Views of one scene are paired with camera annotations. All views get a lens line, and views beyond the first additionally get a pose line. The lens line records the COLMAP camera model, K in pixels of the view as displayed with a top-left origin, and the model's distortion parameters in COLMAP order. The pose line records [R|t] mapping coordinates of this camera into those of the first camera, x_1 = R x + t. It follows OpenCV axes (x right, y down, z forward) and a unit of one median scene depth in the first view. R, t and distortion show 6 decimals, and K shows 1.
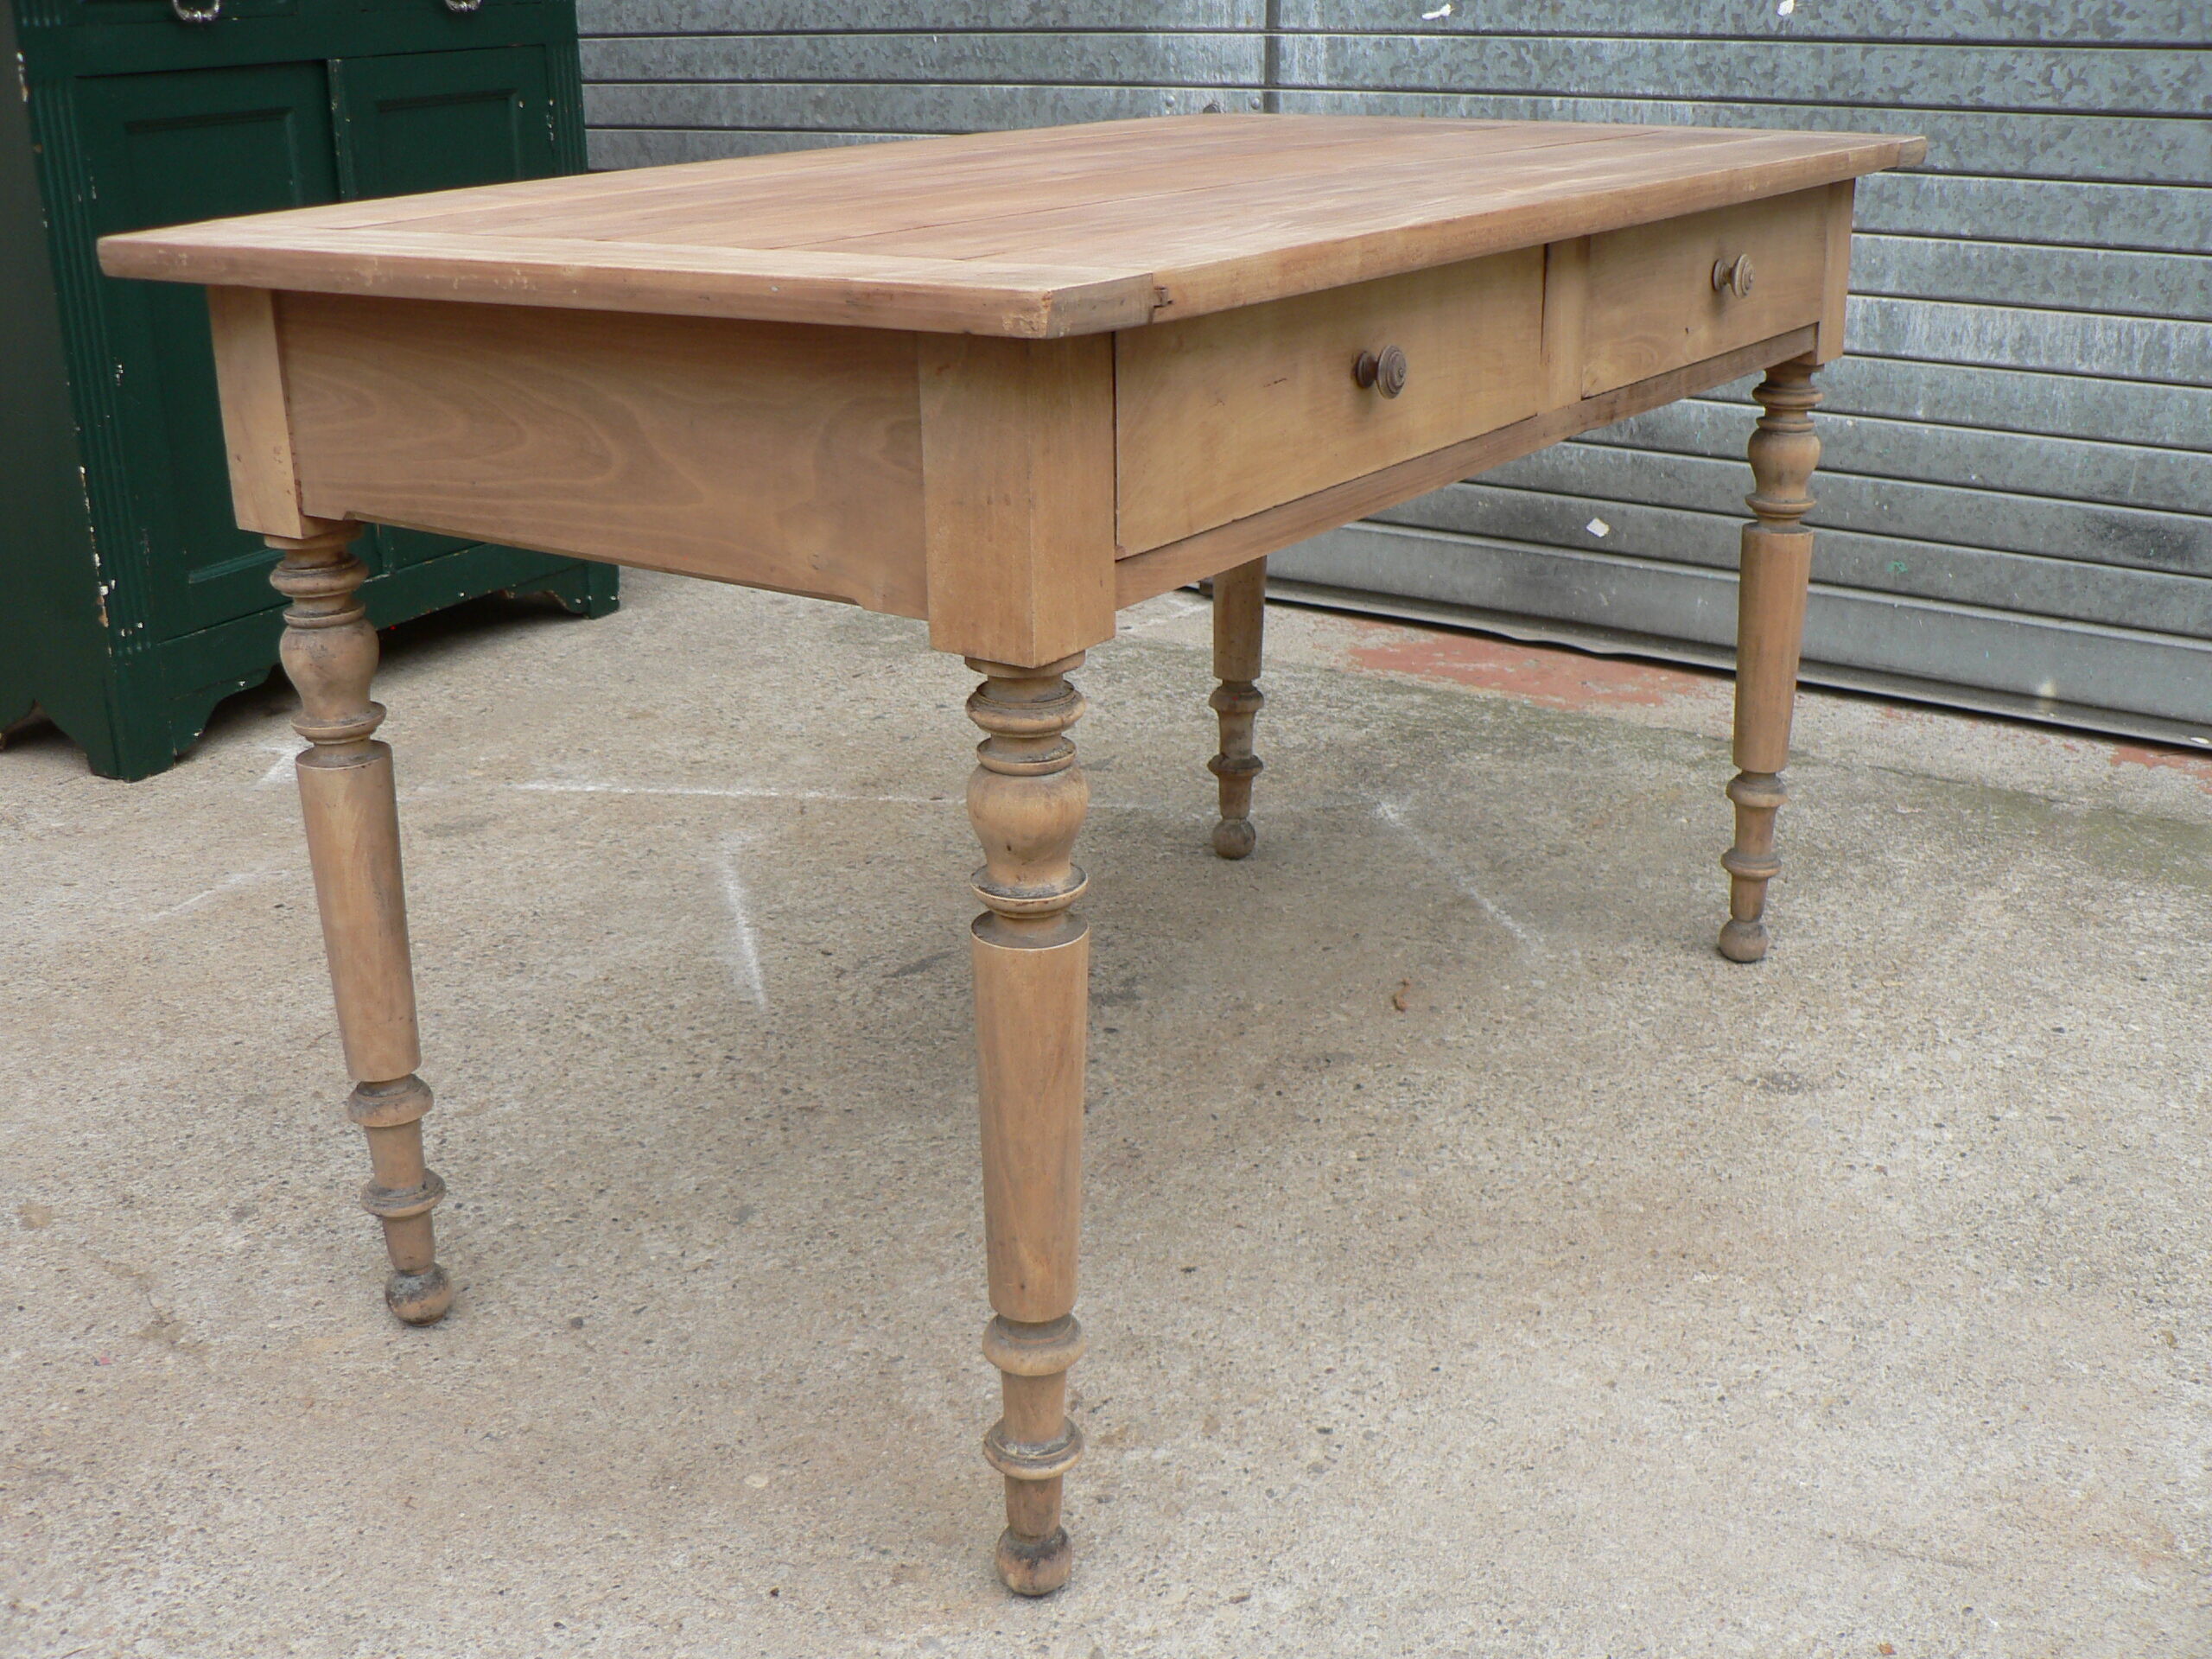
lens RADIAL K [[2410.2, 0, 1094.0], [0, 2410.2, 825.5], [0, 0, 1]] dist [-0.195161, 0.215722]
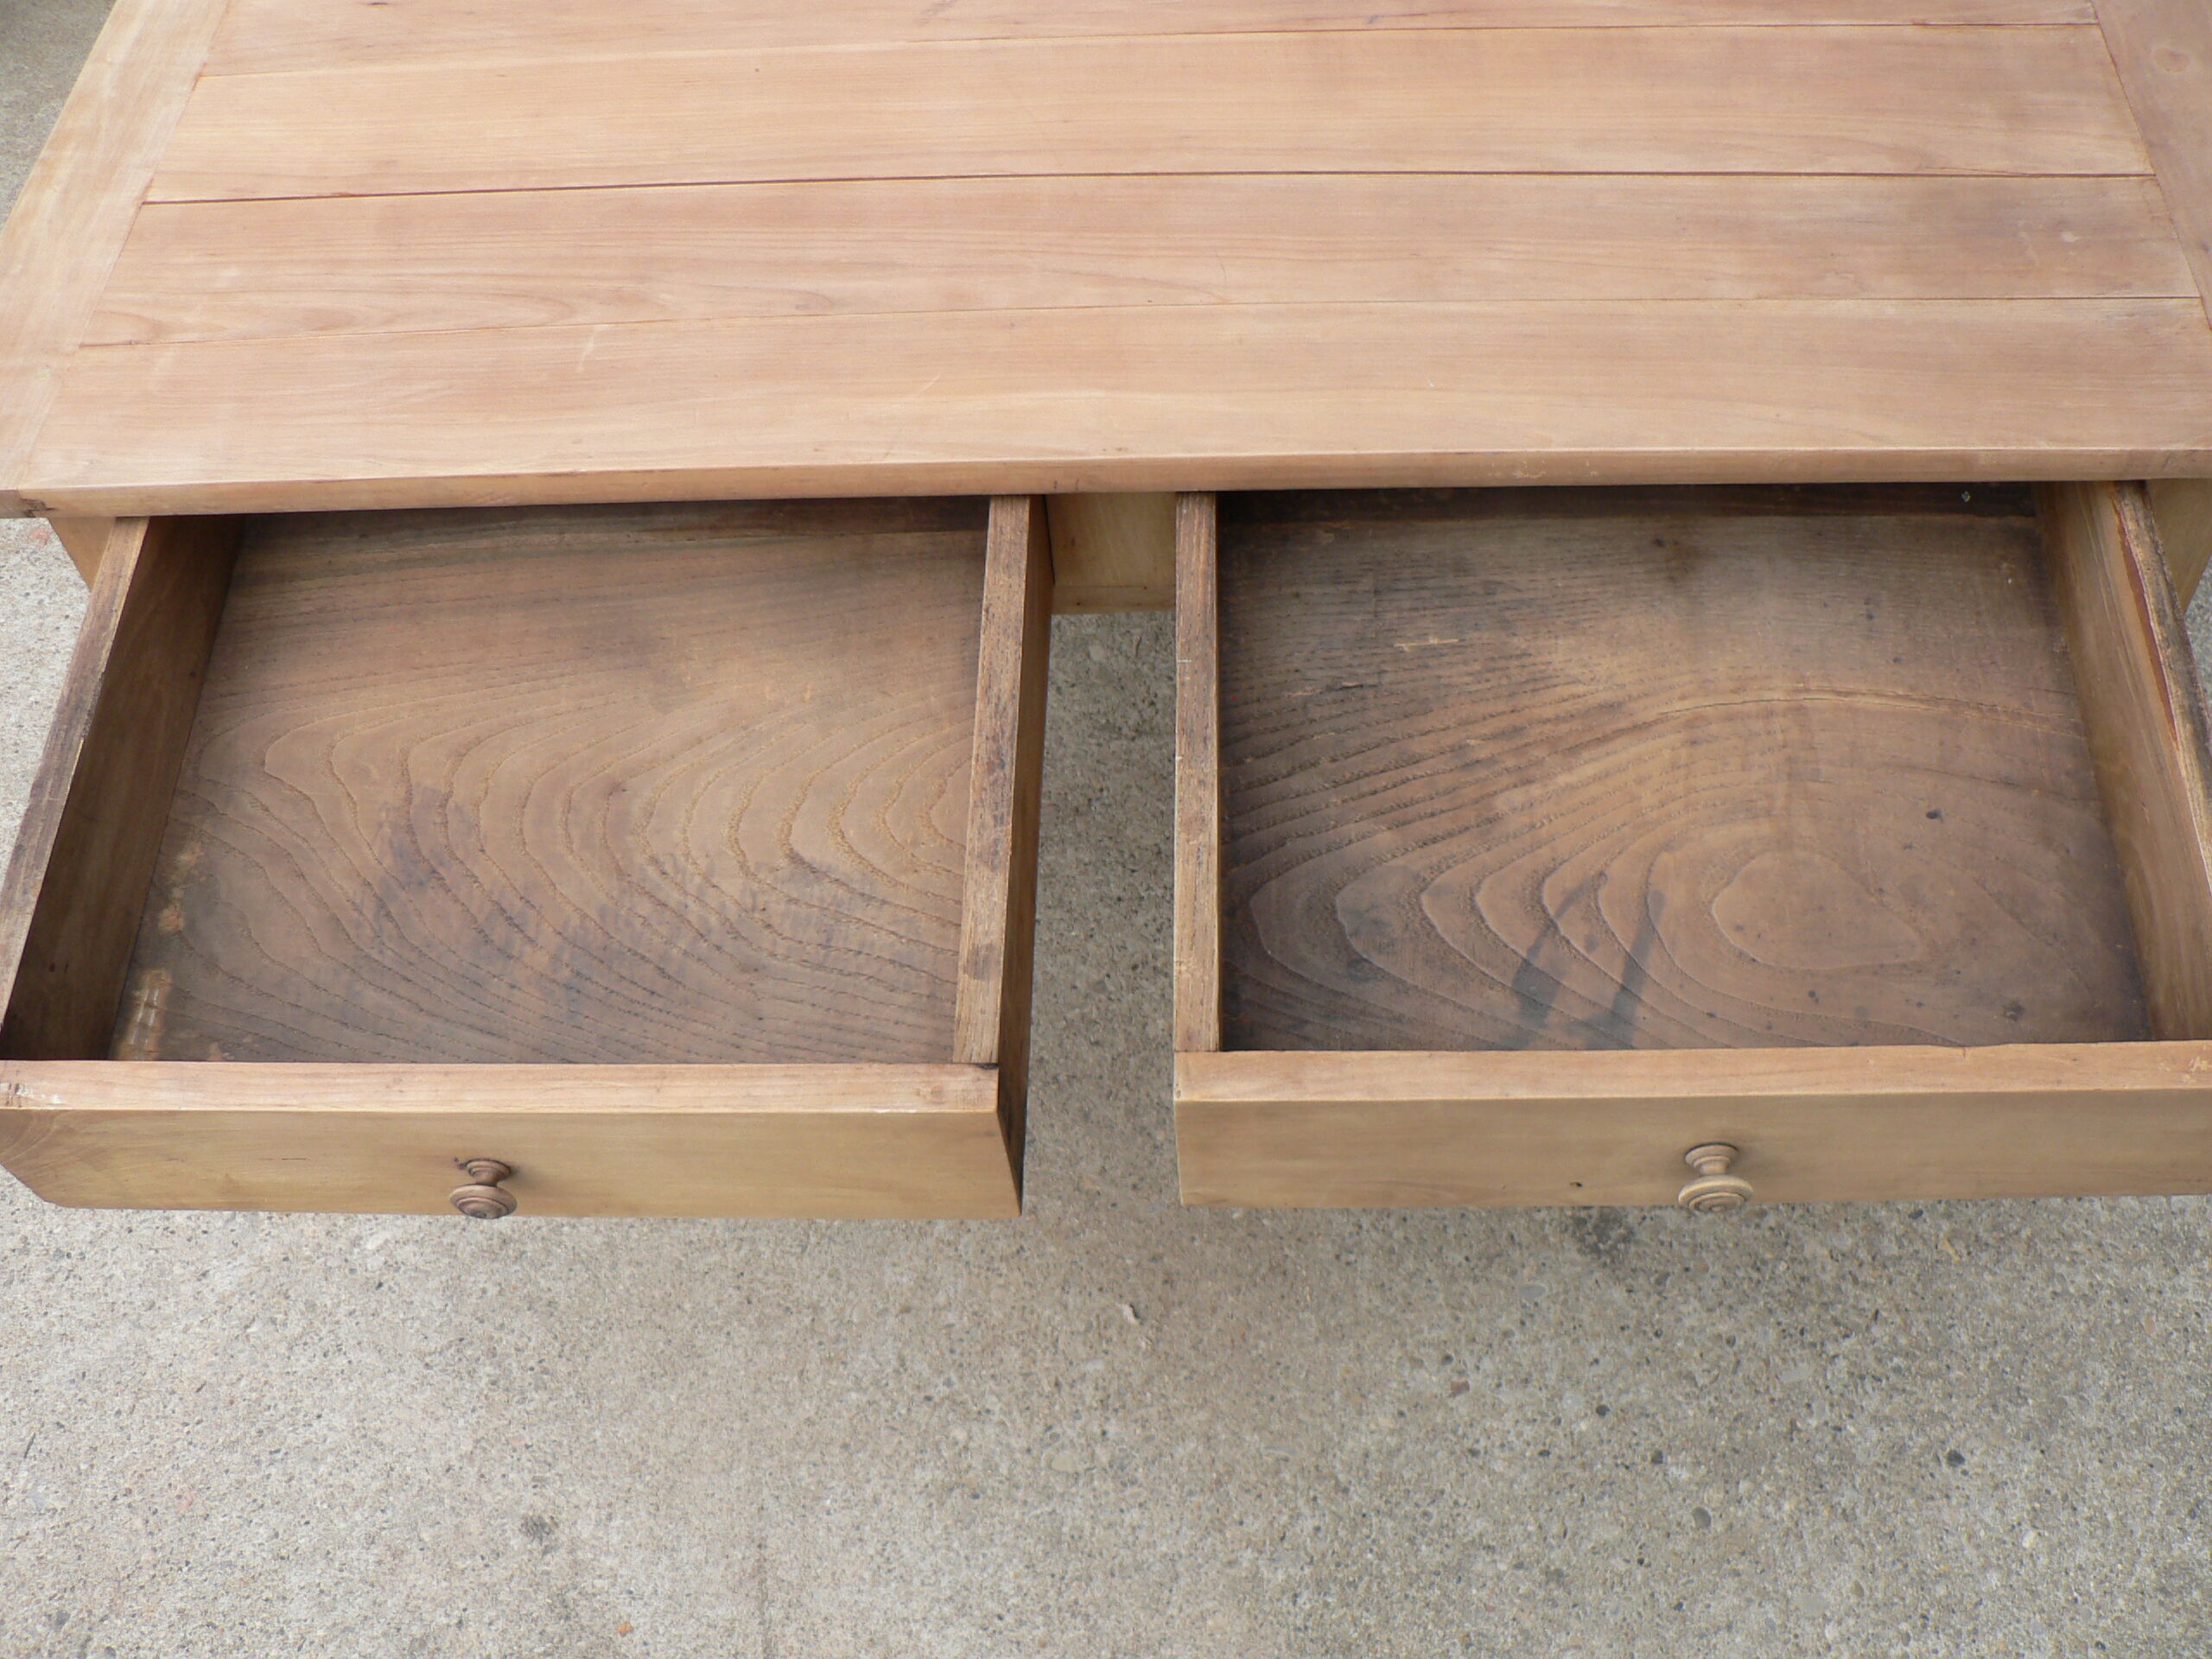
lens RADIAL K [[2410.2, 0, 1094.0], [0, 2410.2, 825.5], [0, 0, 1]] dist [-0.195161, 0.215722]
pose [[0.536358, 0.665534, -0.519022, 0.395271], [-0.228271, 0.706436, 0.669956, -0.390798], [0.812534, -0.240859, 0.530825, 0.309161]]
